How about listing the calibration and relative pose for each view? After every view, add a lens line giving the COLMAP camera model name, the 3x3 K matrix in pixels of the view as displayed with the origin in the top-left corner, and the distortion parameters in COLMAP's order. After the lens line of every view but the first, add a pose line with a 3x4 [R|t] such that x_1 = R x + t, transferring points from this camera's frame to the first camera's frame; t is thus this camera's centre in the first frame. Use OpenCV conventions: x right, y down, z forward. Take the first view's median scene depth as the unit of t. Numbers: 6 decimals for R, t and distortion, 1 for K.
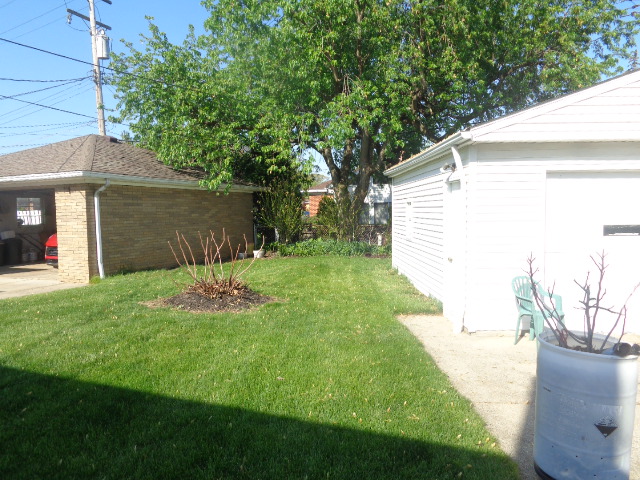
lens RADIAL K [[485.8, 0, 320.8], [0, 485.8, 241.6], [0, 0, 1]] dist [0.003543, 0.003401]
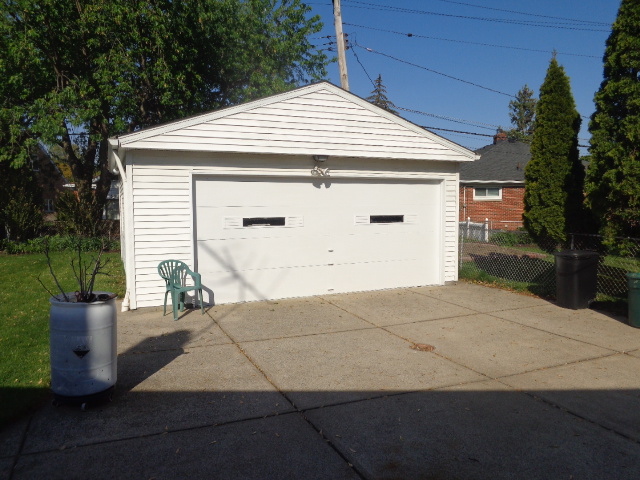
lens RADIAL K [[485.8, 0, 319.5], [0, 485.8, 237.9], [0, 0, 1]] dist [0.003543, 0.003401]
pose [[0.924159, -0.021407, 0.381409, 0.169514], [0.021436, 0.999762, 0.004173, 0.010527], [-0.381407, 0.004319, 0.924397, -0.158703]]
